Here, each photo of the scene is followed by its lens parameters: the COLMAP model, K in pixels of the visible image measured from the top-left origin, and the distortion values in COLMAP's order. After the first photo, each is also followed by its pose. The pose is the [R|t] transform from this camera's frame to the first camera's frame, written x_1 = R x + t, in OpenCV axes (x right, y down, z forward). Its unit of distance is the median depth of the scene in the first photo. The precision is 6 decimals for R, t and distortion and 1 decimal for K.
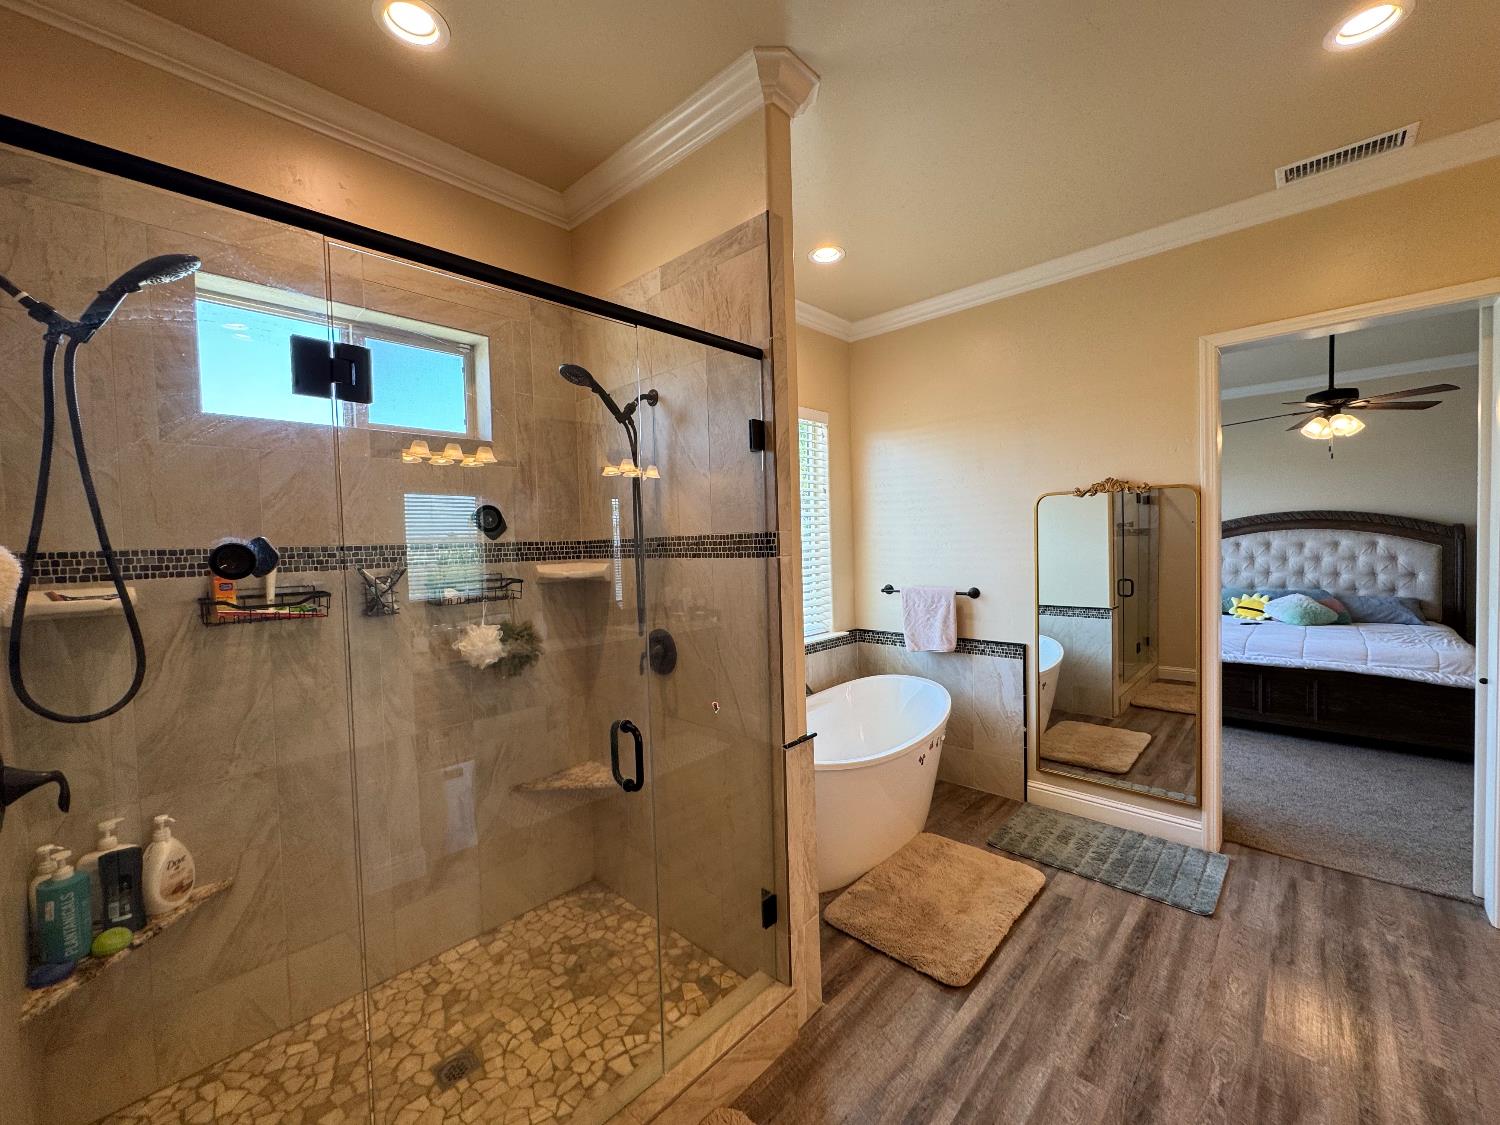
lens RADIAL K [[600.1, 0, 748.0], [0, 600.1, 560.6], [0, 0, 1]] dist [-0.001968, 0.000058]
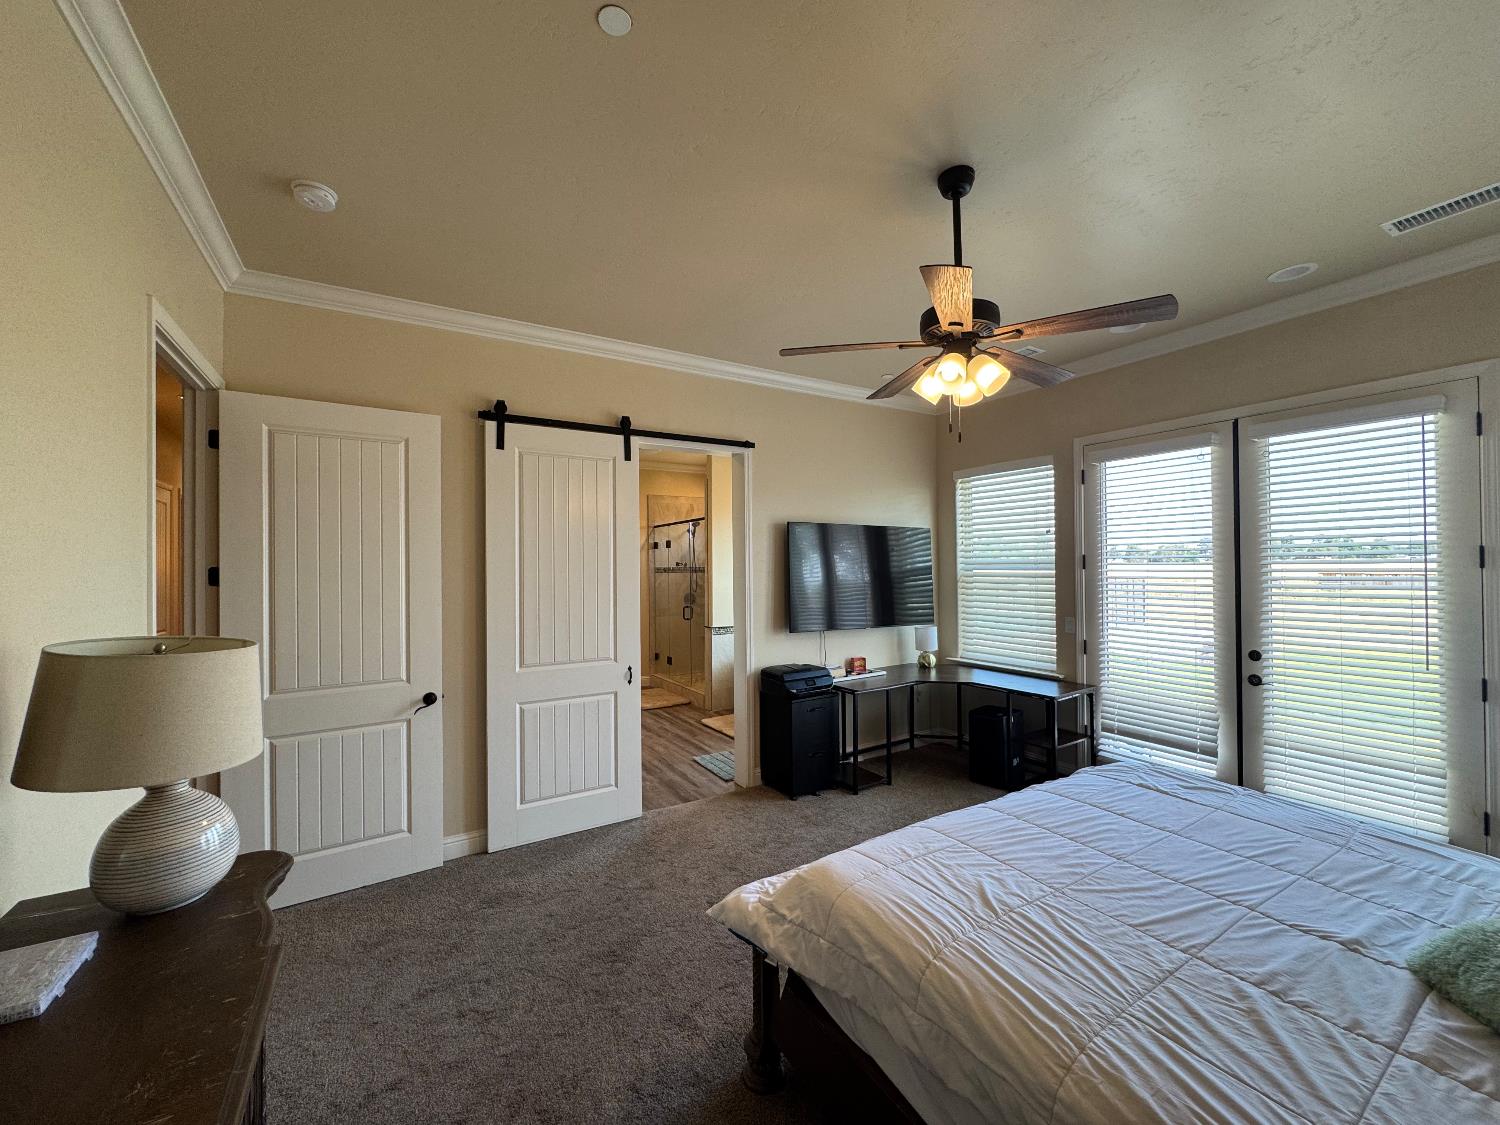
lens RADIAL K [[600.1, 0, 748.0], [0, 600.1, 560.6], [0, 0, 1]] dist [-0.001968, 0.000058]
pose [[-0.267238, 0.021538, -0.963390, 2.204388], [-0.015501, 0.999525, 0.026646, -0.117659], [0.963506, 0.022055, -0.266777, 1.404974]]
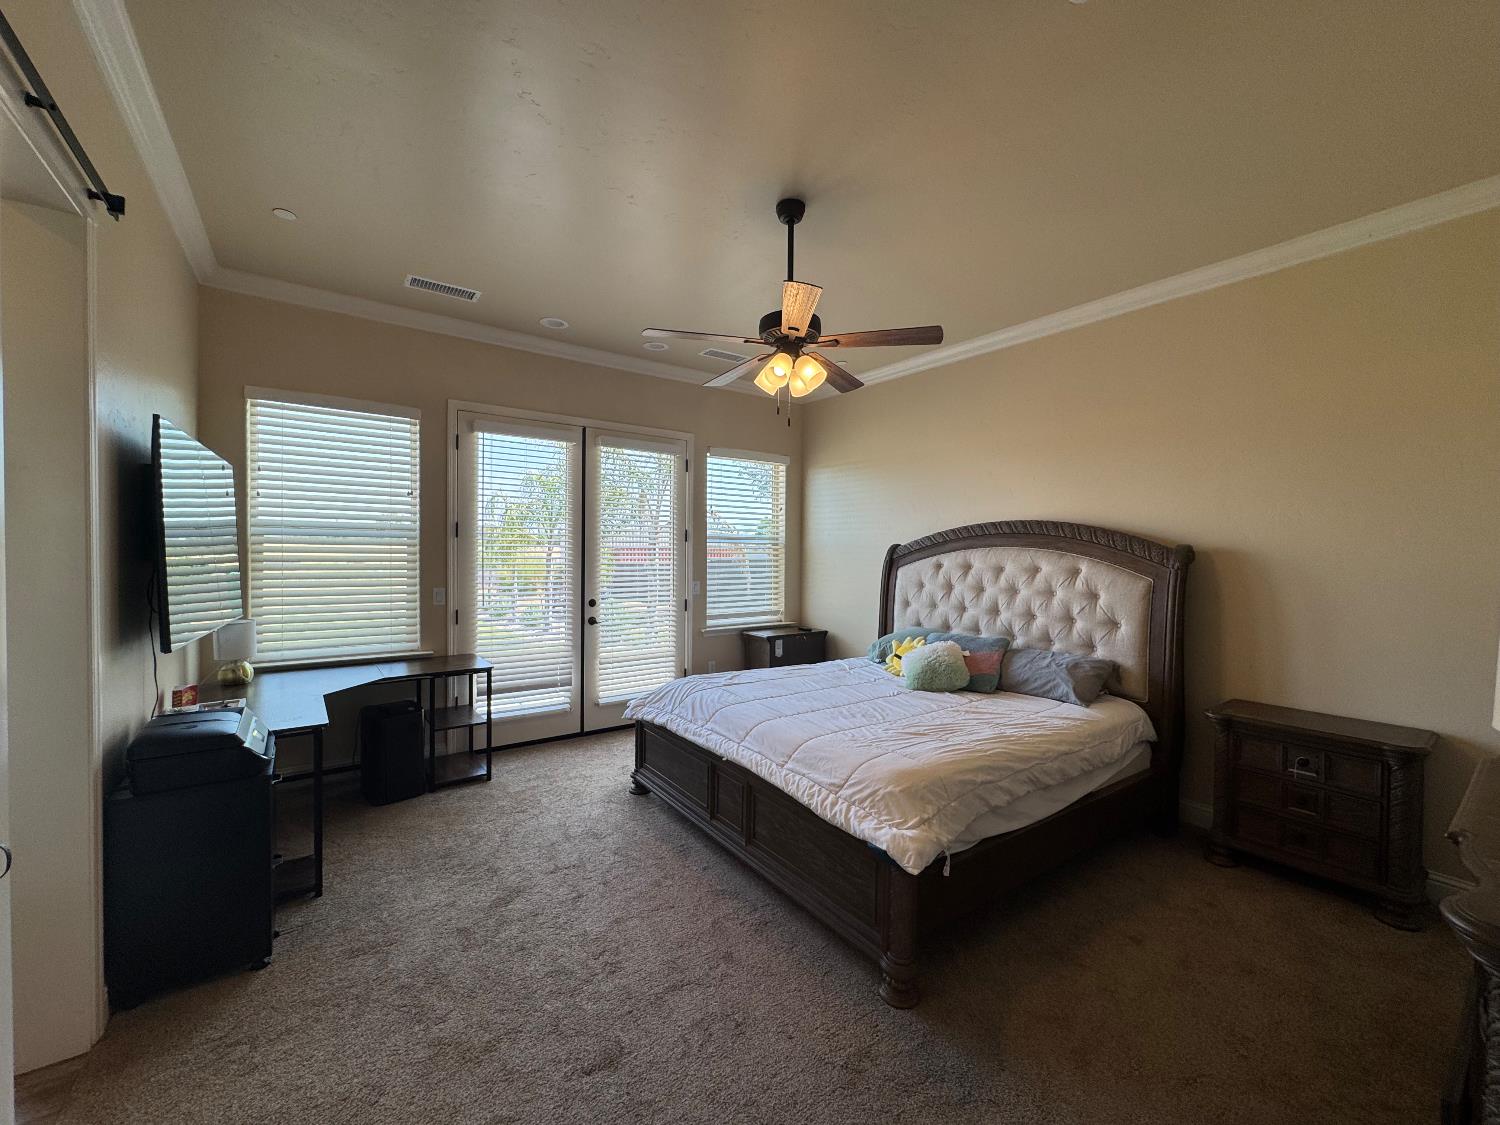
lens RADIAL K [[603.2, 0, 749.7], [0, 603.2, 562.3], [0, 0, 1]] dist [-0.002398, -0.000193]
pose [[0.981109, 0.042768, -0.188671, 1.547427], [-0.045277, 0.998934, -0.009008, -0.031667], [0.188085, 0.017381, 0.981999, 0.558791]]
